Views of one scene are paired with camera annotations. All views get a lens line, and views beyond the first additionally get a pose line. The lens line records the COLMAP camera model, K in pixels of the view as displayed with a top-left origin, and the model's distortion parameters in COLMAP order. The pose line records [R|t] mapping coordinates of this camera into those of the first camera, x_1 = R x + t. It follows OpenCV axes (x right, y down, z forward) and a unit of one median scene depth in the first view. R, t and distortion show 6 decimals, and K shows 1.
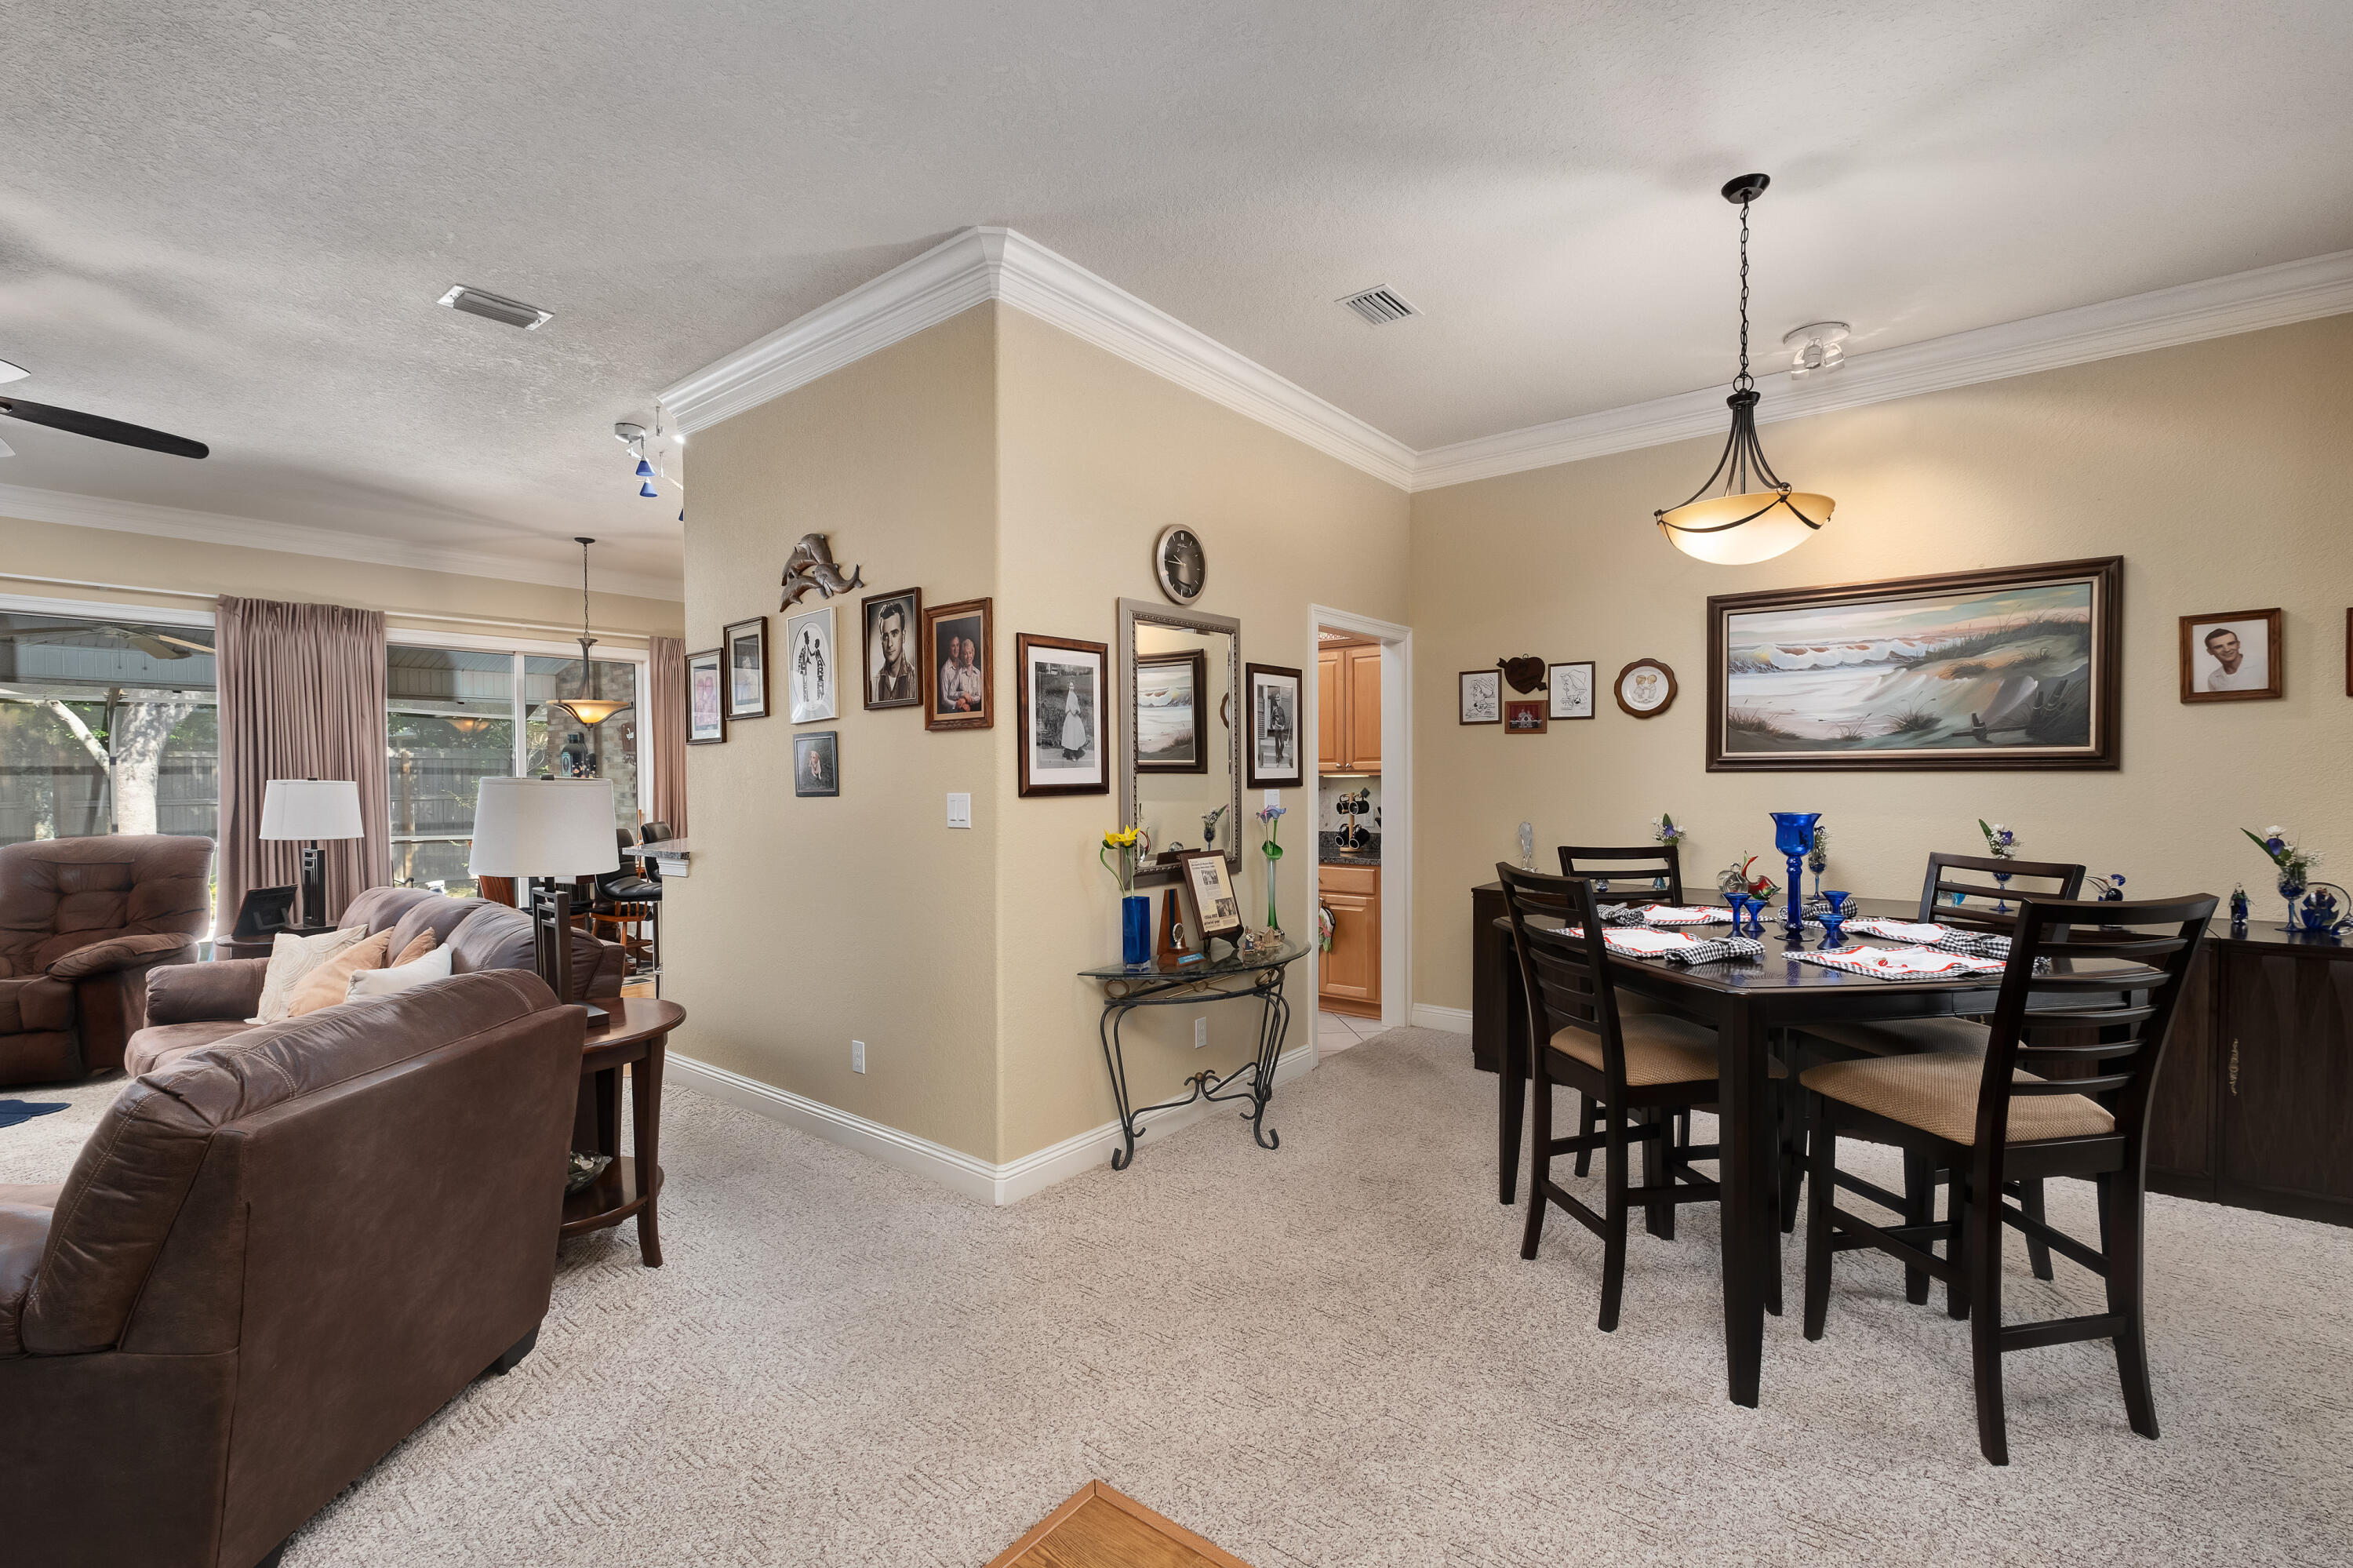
lens RADIAL K [[1032.3, 0, 1198.2], [0, 1032.3, 796.3], [0, 0, 1]] dist [-0.004087, -0.000597]
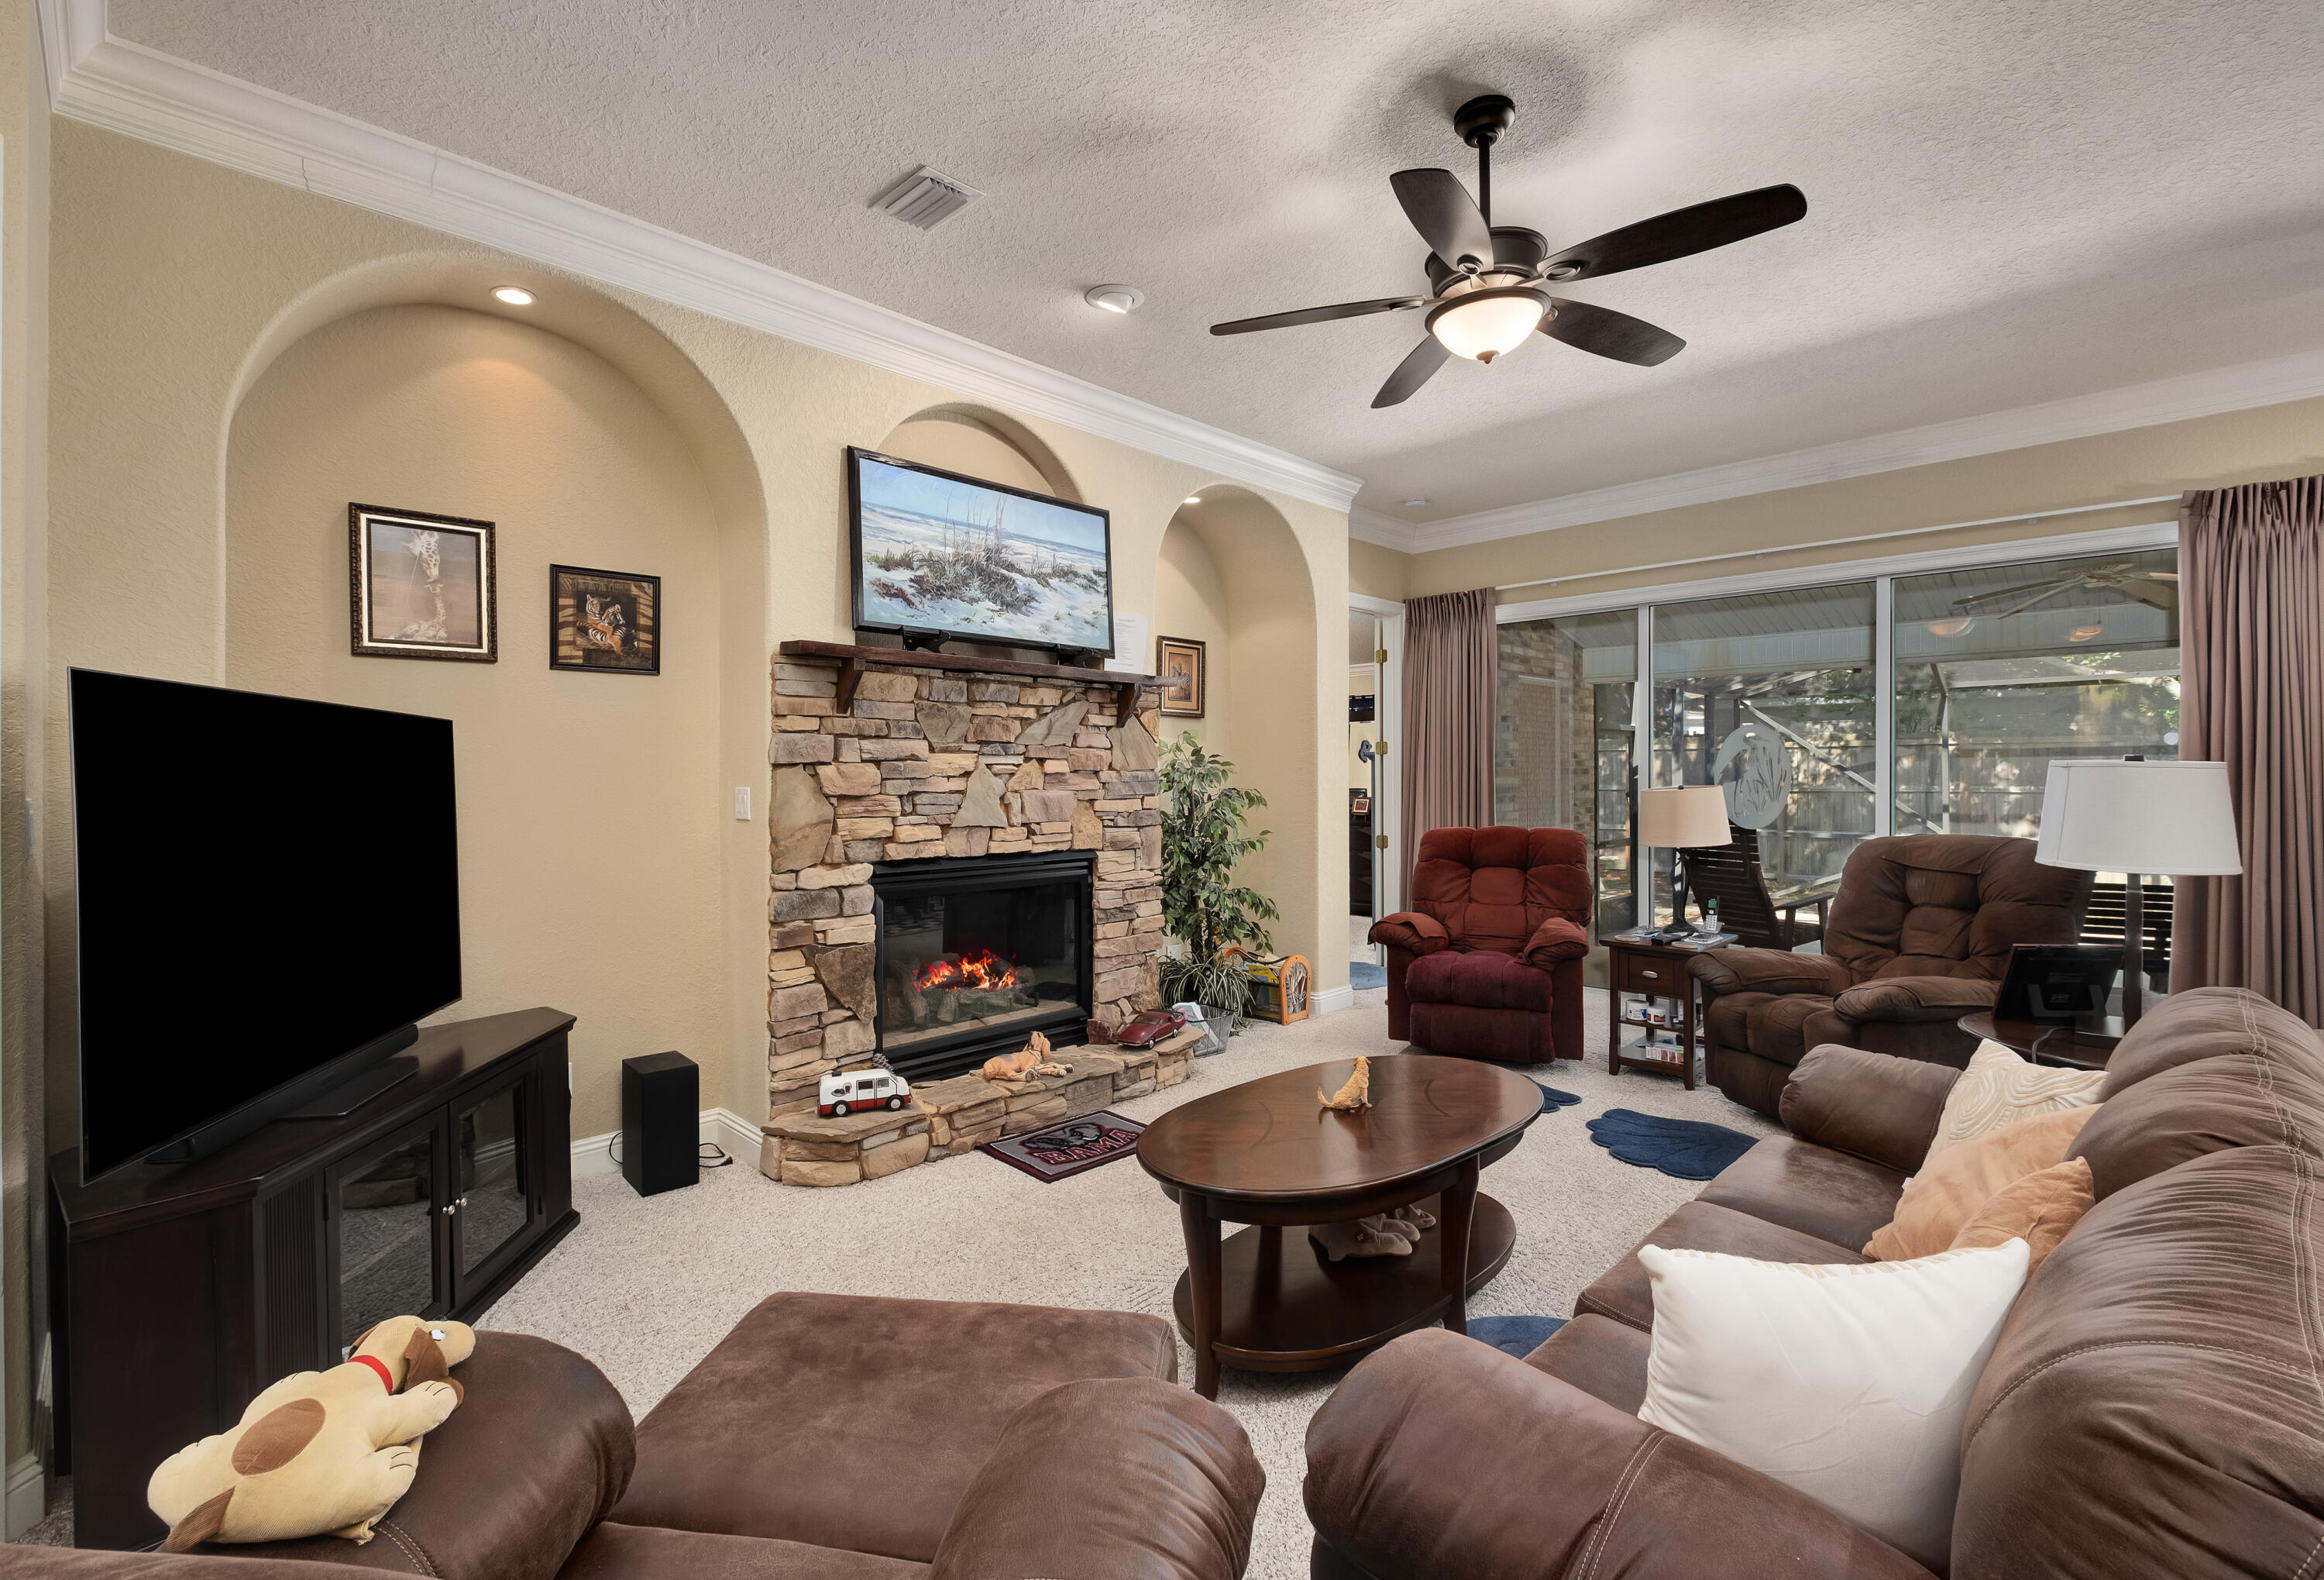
lens RADIAL K [[990.9, 0, 1159.4], [0, 990.9, 766.0], [0, 0, 1]] dist [0.016948, 0.000009]
pose [[-0.130992, 0.006951, -0.991359, -0.197636], [-0.022392, 0.999700, 0.009968, -0.007432], [0.991131, 0.023504, -0.130797, 0.414459]]
